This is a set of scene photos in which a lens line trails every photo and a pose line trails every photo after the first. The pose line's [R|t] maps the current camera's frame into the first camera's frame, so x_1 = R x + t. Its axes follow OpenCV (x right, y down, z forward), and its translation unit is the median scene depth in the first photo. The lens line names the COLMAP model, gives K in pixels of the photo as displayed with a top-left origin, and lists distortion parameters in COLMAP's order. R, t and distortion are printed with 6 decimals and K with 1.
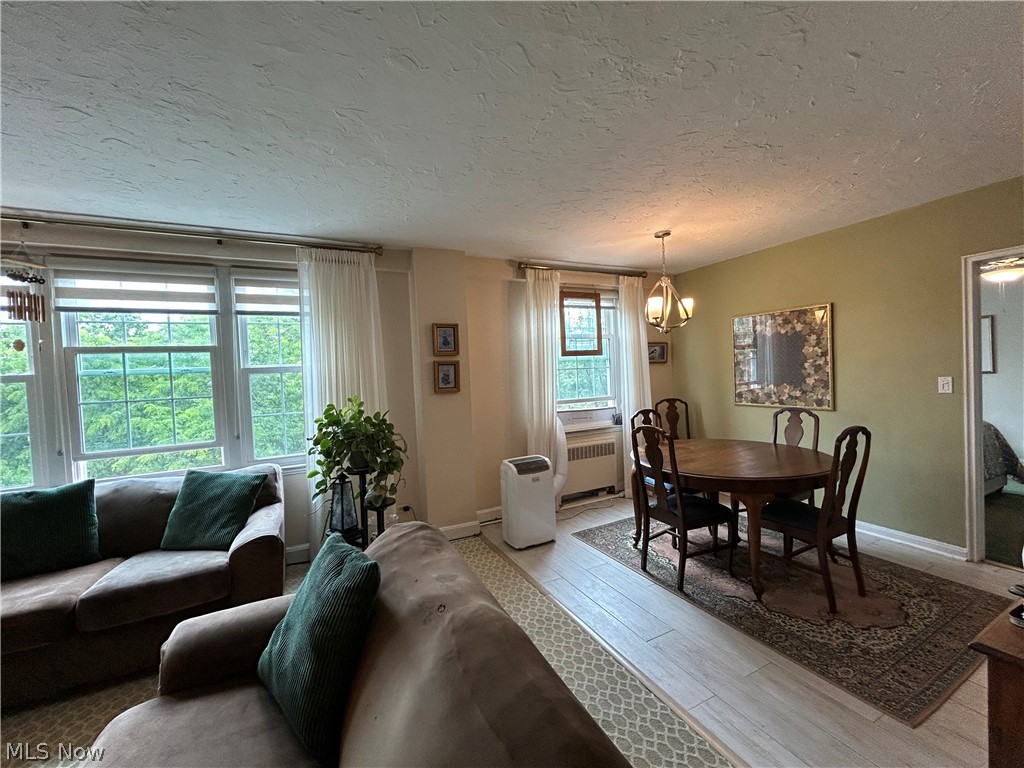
lens RADIAL K [[406.2, 0, 512.0], [0, 406.2, 384.0], [0, 0, 1]] dist [-0.000963, -0.000054]
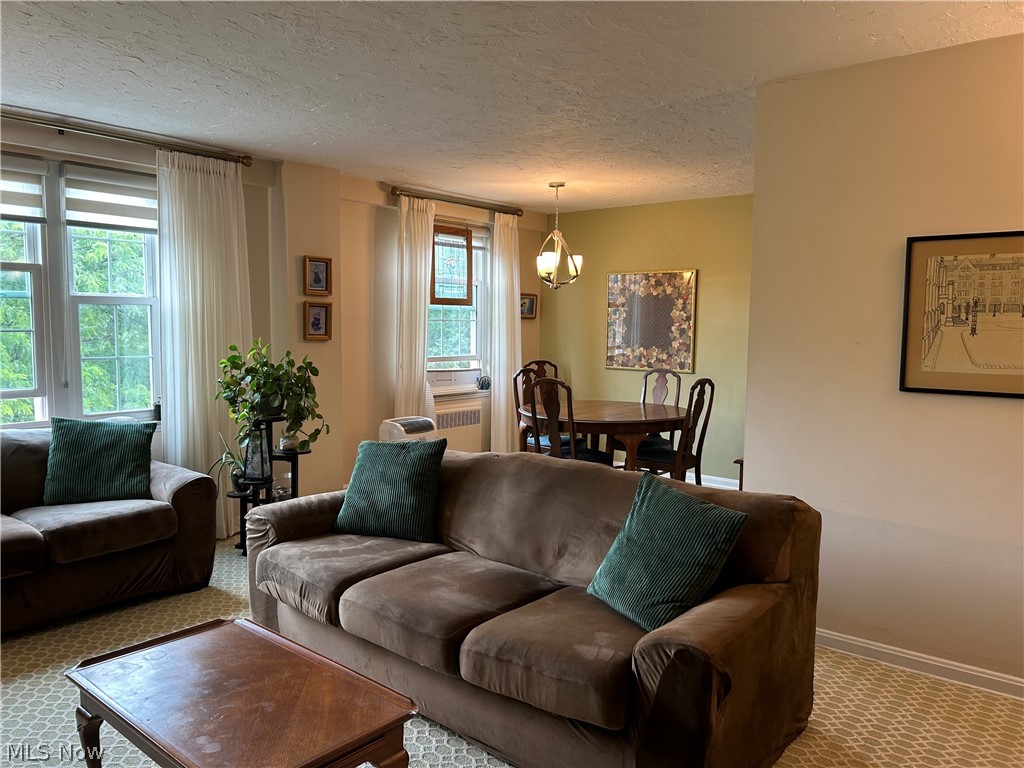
lens RADIAL K [[753.6, 0, 512.0], [0, 753.6, 384.0], [0, 0, 1]] dist [0.142046, -0.239676]
pose [[0.910790, 0.018789, 0.412443, -0.419885], [-0.038229, 0.998510, 0.038934, 0.033316], [-0.411097, -0.051228, 0.910151, -0.565708]]
